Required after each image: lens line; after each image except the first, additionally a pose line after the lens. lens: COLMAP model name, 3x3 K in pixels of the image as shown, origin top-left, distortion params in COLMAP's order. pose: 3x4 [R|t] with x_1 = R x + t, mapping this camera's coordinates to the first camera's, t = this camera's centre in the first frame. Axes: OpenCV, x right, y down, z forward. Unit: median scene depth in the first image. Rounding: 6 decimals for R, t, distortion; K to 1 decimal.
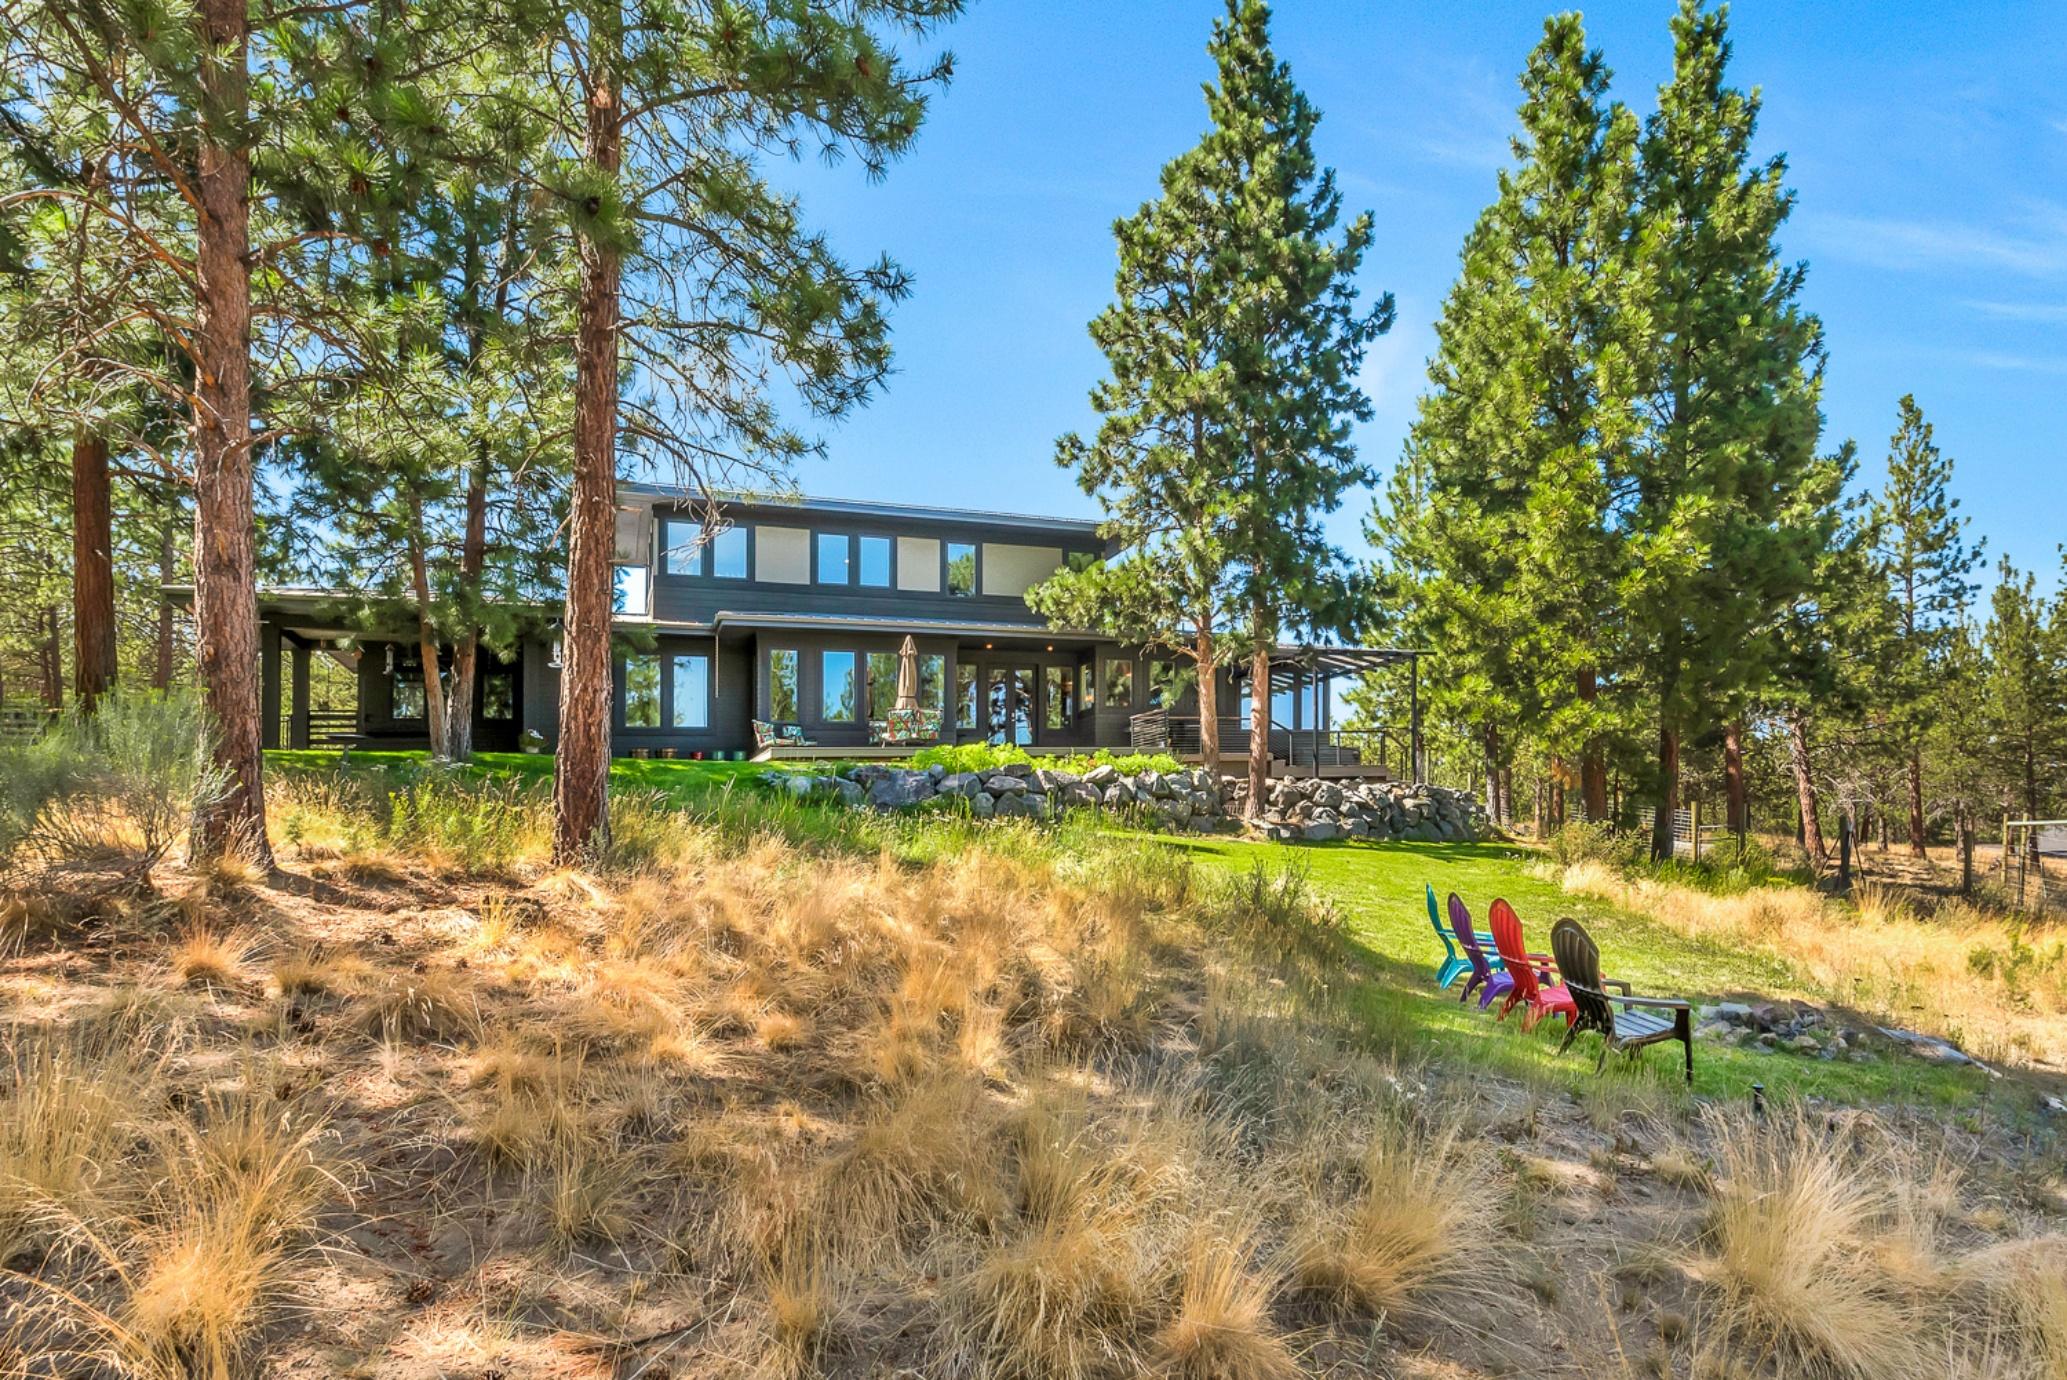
lens RADIAL K [[978.0, 0, 1033.5], [0, 978.0, 690.0], [0, 0, 1]] dist [-0.003309, -0.000423]
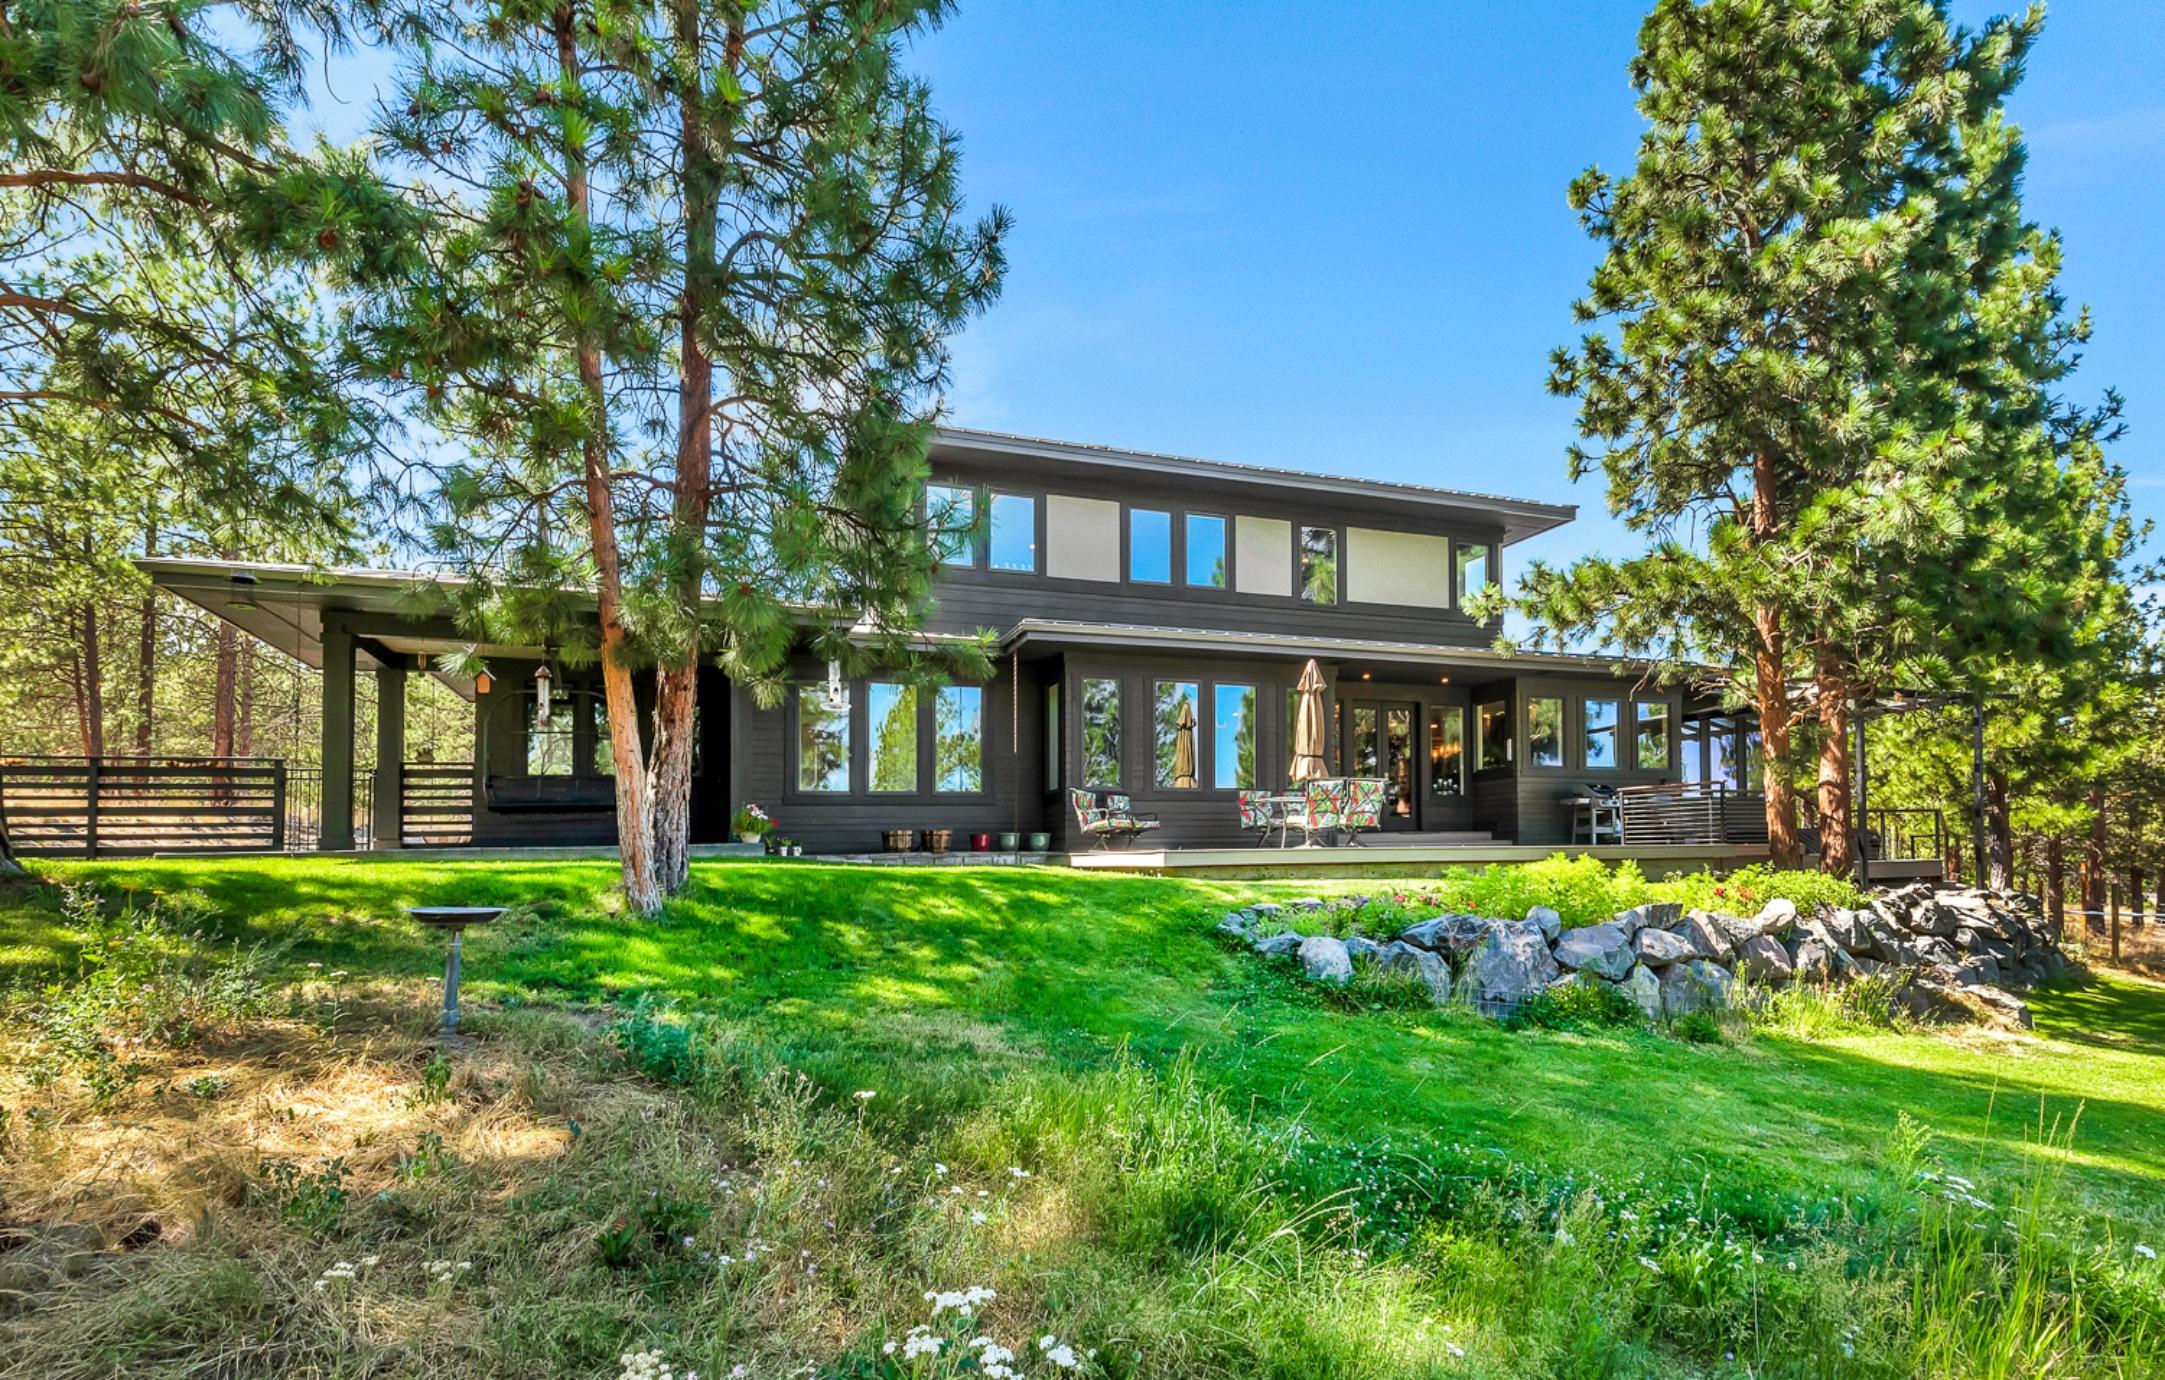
lens RADIAL K [[987.0, 0, 1083.3], [0, 987.0, 739.6], [0, 0, 1]] dist [0.003906, 0.000230]
pose [[0.998662, 0.016872, -0.048885, -0.244614], [-0.015611, 0.999538, 0.026070, -0.018626], [0.049303, -0.025272, 0.998464, 0.347082]]
